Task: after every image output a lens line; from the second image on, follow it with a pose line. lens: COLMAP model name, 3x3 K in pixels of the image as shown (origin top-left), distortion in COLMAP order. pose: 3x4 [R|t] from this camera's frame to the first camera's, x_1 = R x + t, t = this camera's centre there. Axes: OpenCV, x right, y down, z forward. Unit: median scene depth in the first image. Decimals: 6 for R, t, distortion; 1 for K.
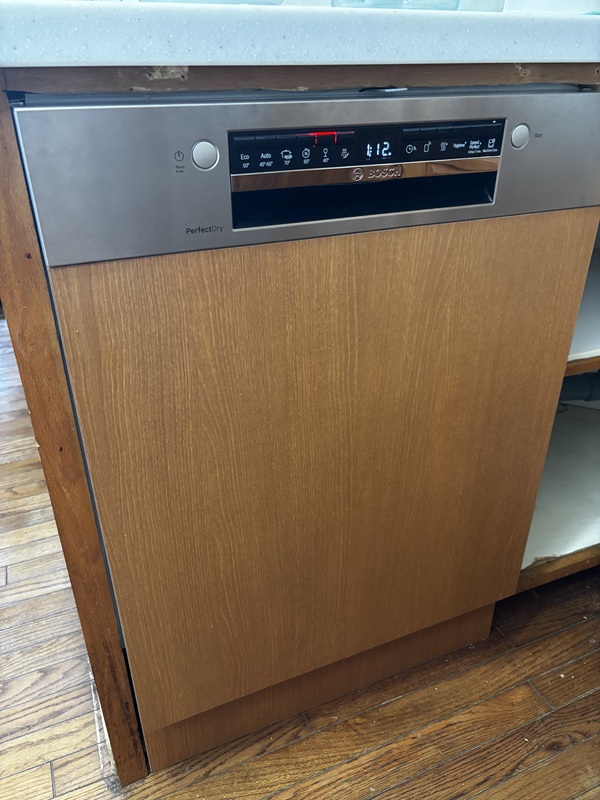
lens RADIAL K [[609.0, 0, 296.7], [0, 609.0, 407.7], [0, 0, 1]] dist [0.019780, -0.031008]
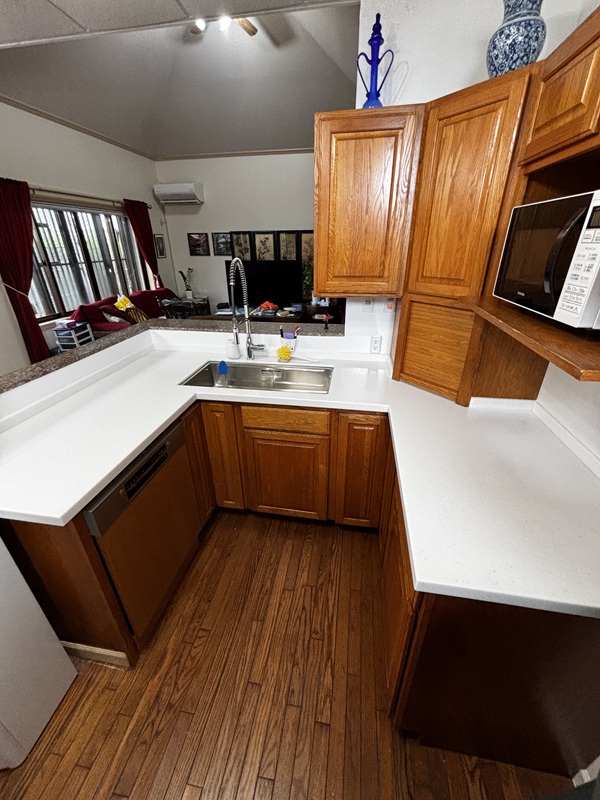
lens RADIAL K [[323.7, 0, 300.7], [0, 323.7, 401.9], [0, 0, 1]] dist [-0.000308, 0.000163]
pose [[0.547324, -0.366505, 0.752403, -0.545156], [0.402677, 0.903436, 0.147153, -0.461215], [-0.733680, 0.222435, 0.642056, -0.915982]]
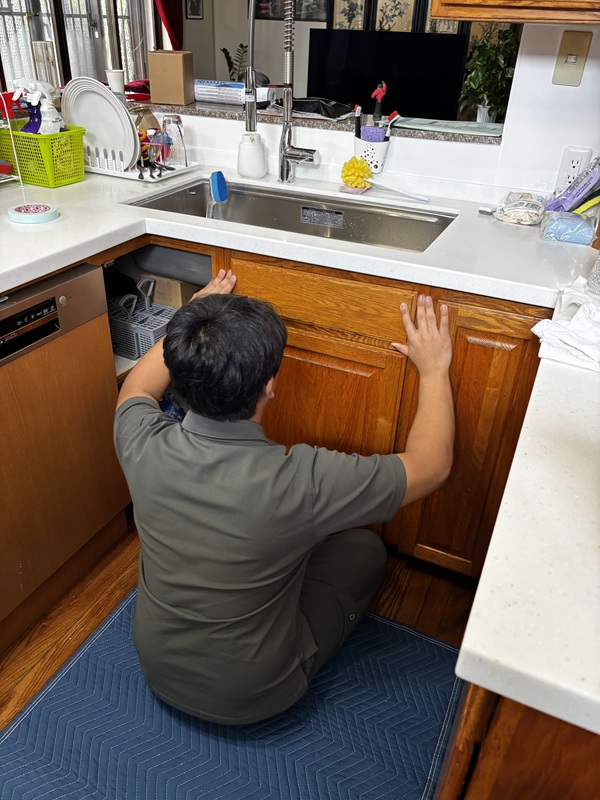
lens RADIAL K [[609.0, 0, 296.7], [0, 609.0, 407.7], [0, 0, 1]] dist [0.019780, -0.031008]
pose [[0.745979, -0.321482, 0.583237, -0.283849], [0.279287, 0.946055, 0.164251, -0.133001], [-0.604578, 0.040363, 0.795523, -0.852288]]
